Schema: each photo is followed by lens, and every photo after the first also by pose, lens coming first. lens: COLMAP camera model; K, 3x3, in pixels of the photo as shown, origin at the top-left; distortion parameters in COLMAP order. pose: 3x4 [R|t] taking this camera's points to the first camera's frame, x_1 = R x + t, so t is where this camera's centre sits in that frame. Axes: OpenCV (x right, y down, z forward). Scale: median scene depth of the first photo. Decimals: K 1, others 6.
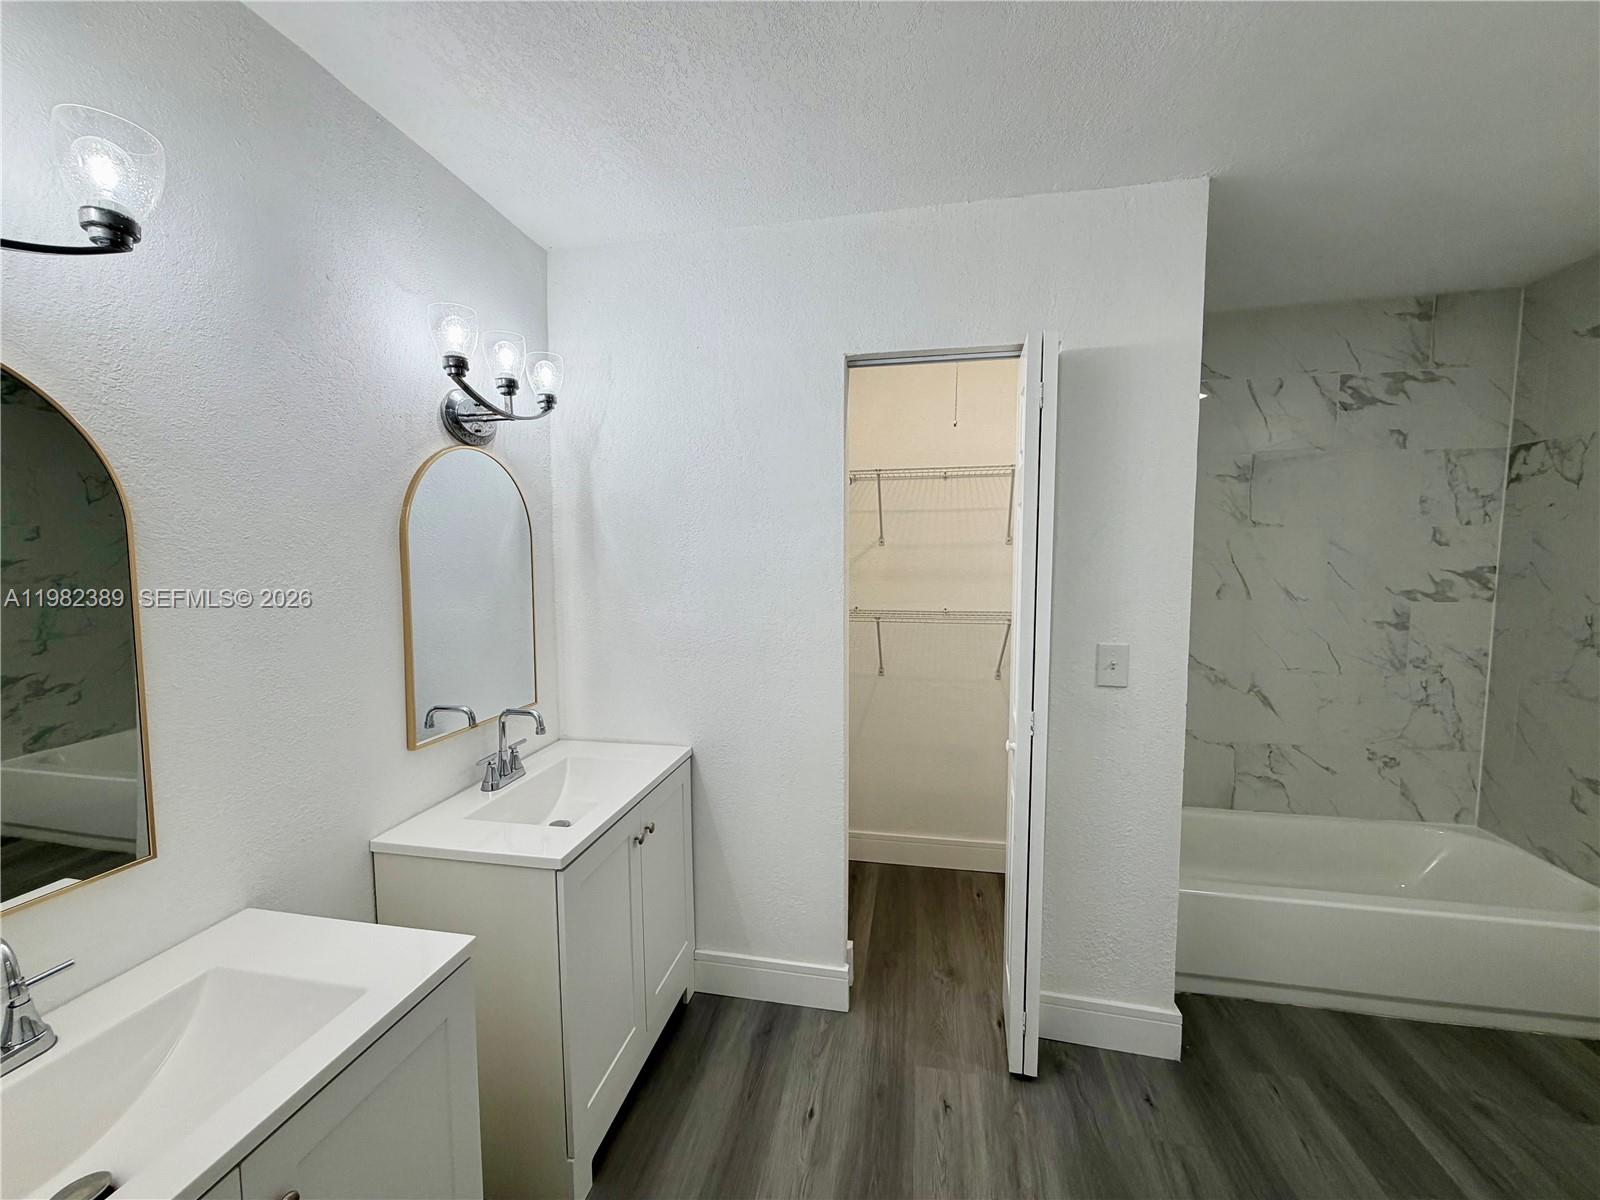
lens RADIAL K [[638.5, 0, 795.5], [0, 638.5, 602.5], [0, 0, 1]] dist [0.001855, -0.000307]
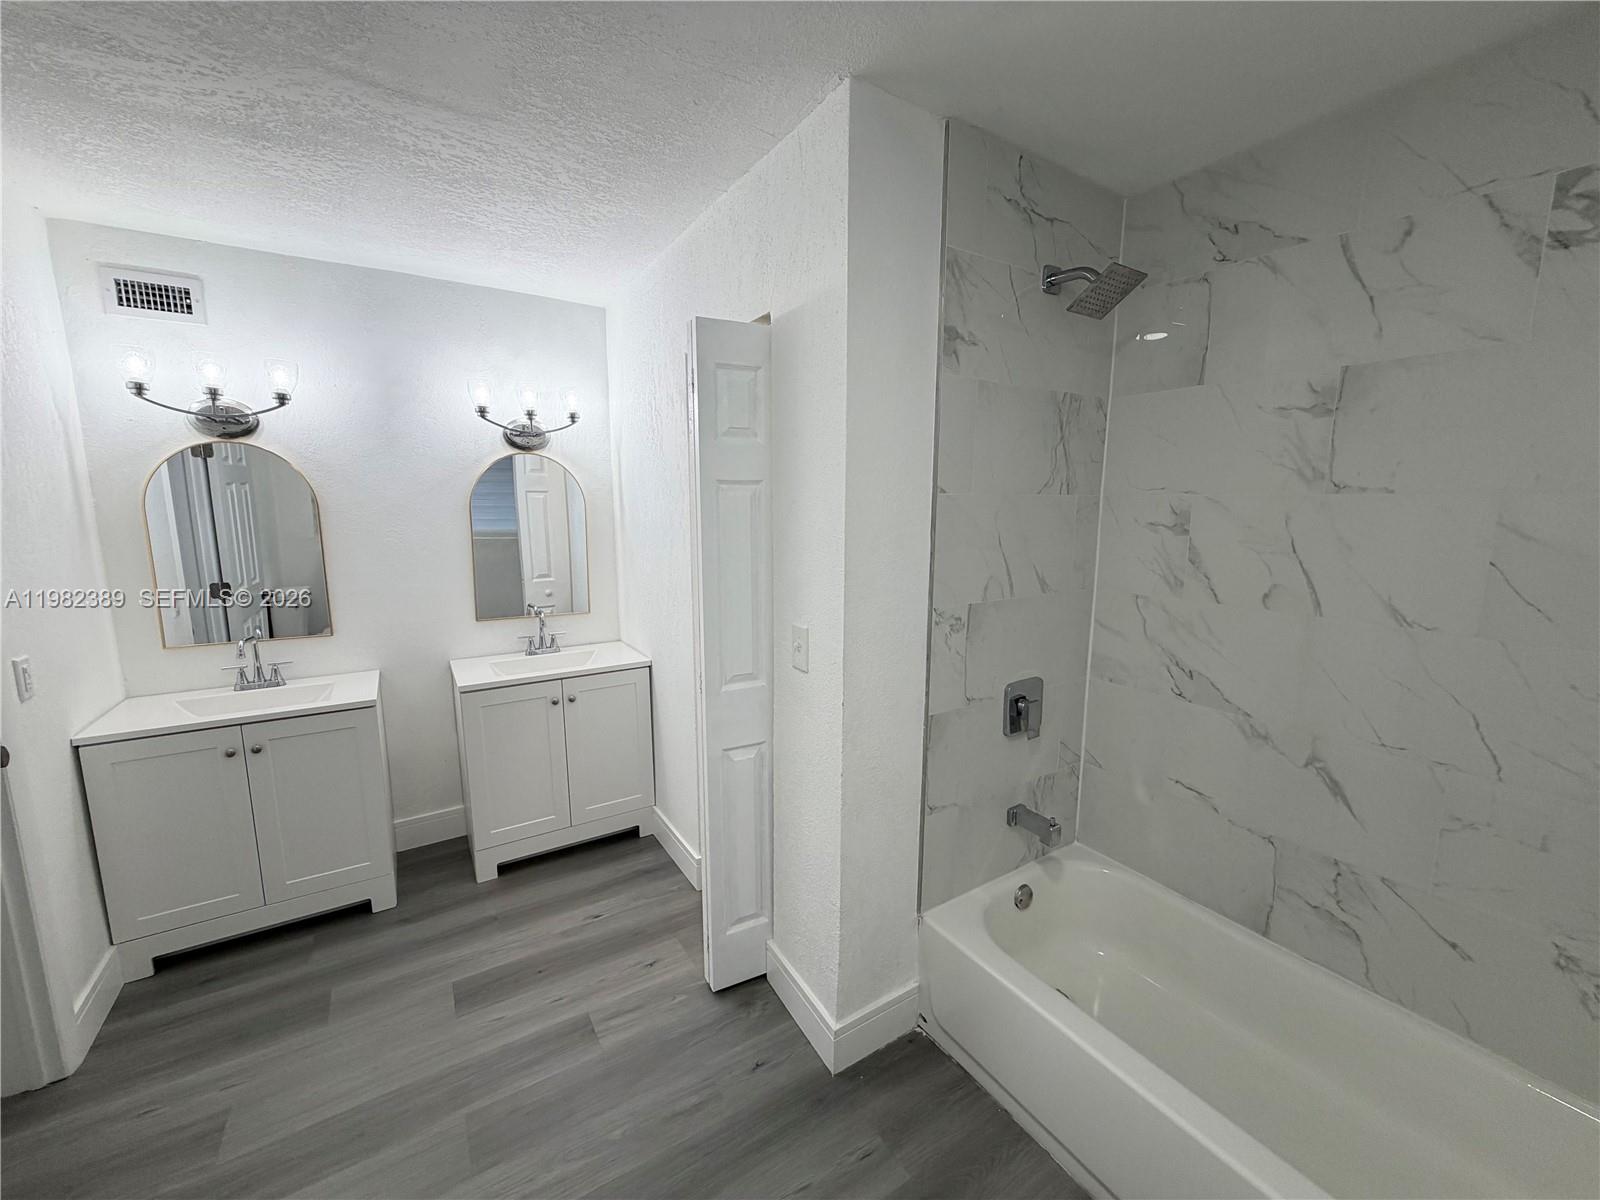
lens RADIAL K [[638.5, 0, 800.0], [0, 638.5, 602.2], [0, 0, 1]] dist [0.001855, -0.000307]
pose [[0.680553, 0.120383, -0.722741, 0.854200], [-0.064672, 0.992430, 0.104407, -0.050283], [0.729839, -0.024313, 0.683187, 0.248286]]
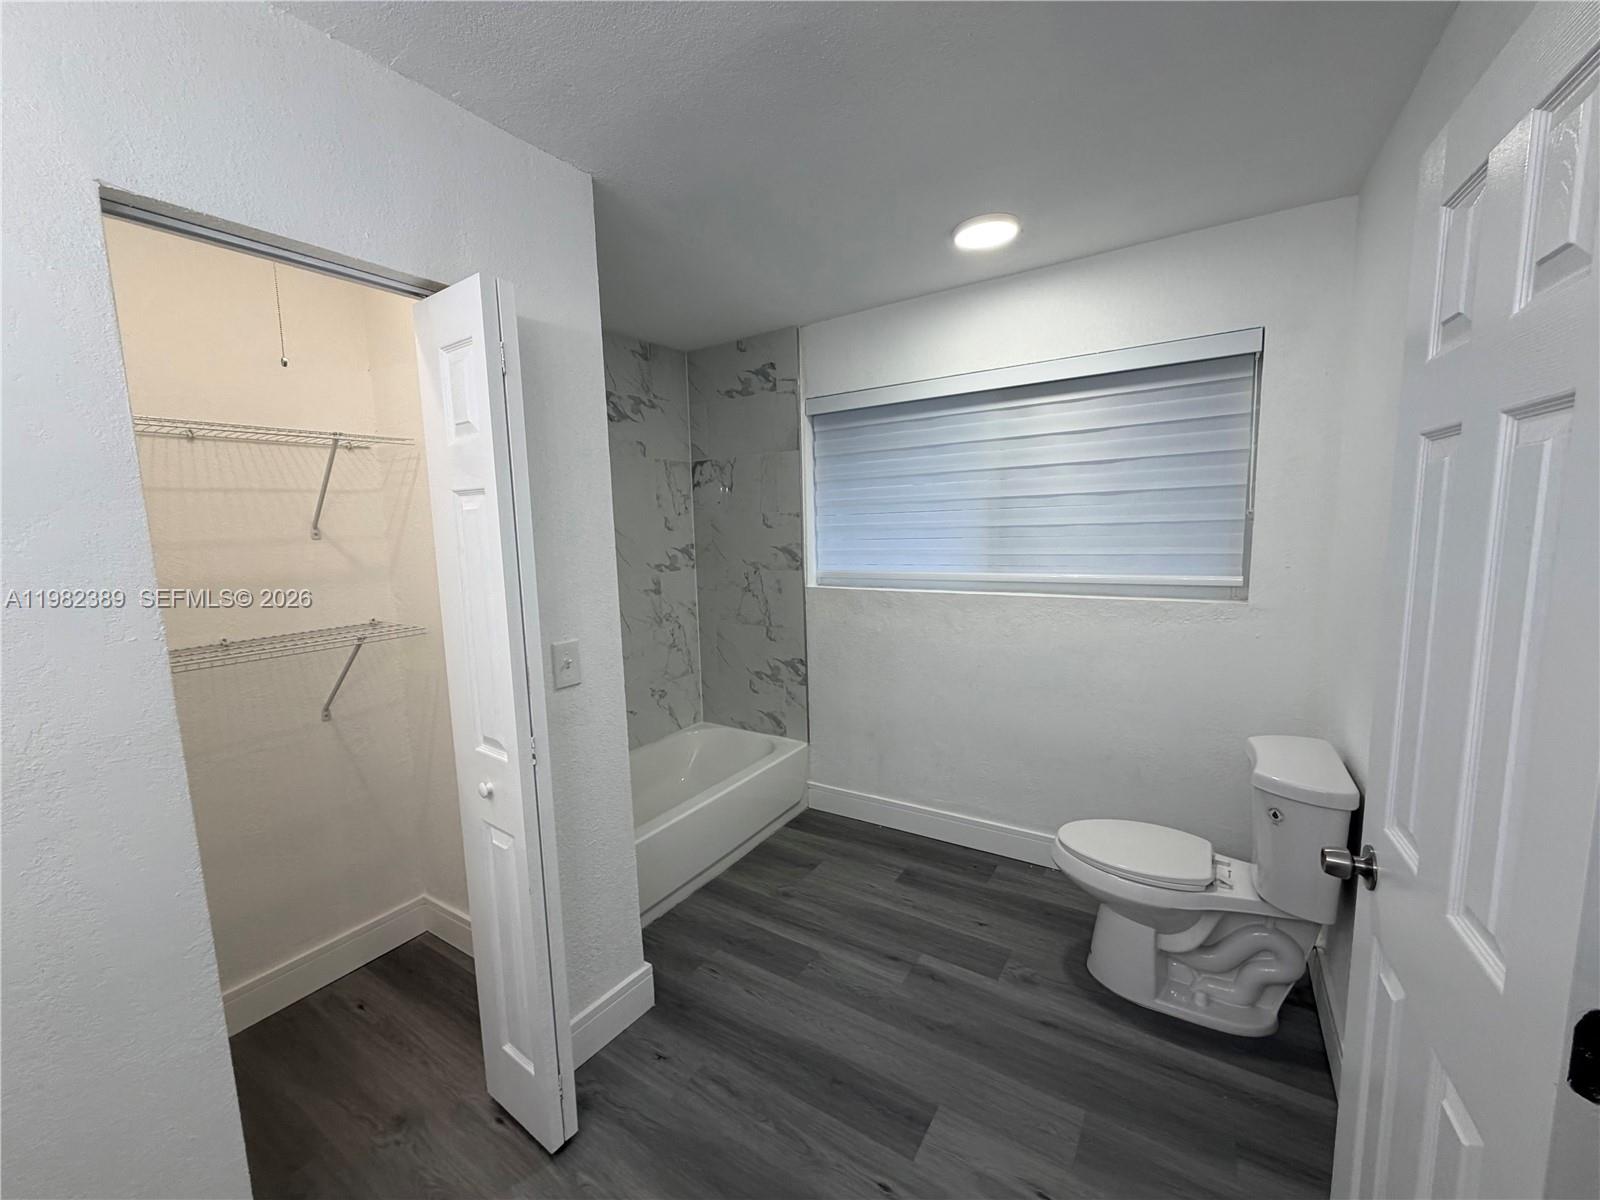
lens RADIAL K [[638.5, 0, 801.9], [0, 638.5, 602.3], [0, 0, 1]] dist [0.001855, -0.000307]
pose [[0.371464, -0.122838, 0.920286, -0.169732], [0.103126, 0.990535, 0.090589, -0.031008], [-0.922702, 0.061255, 0.380615, 0.225046]]
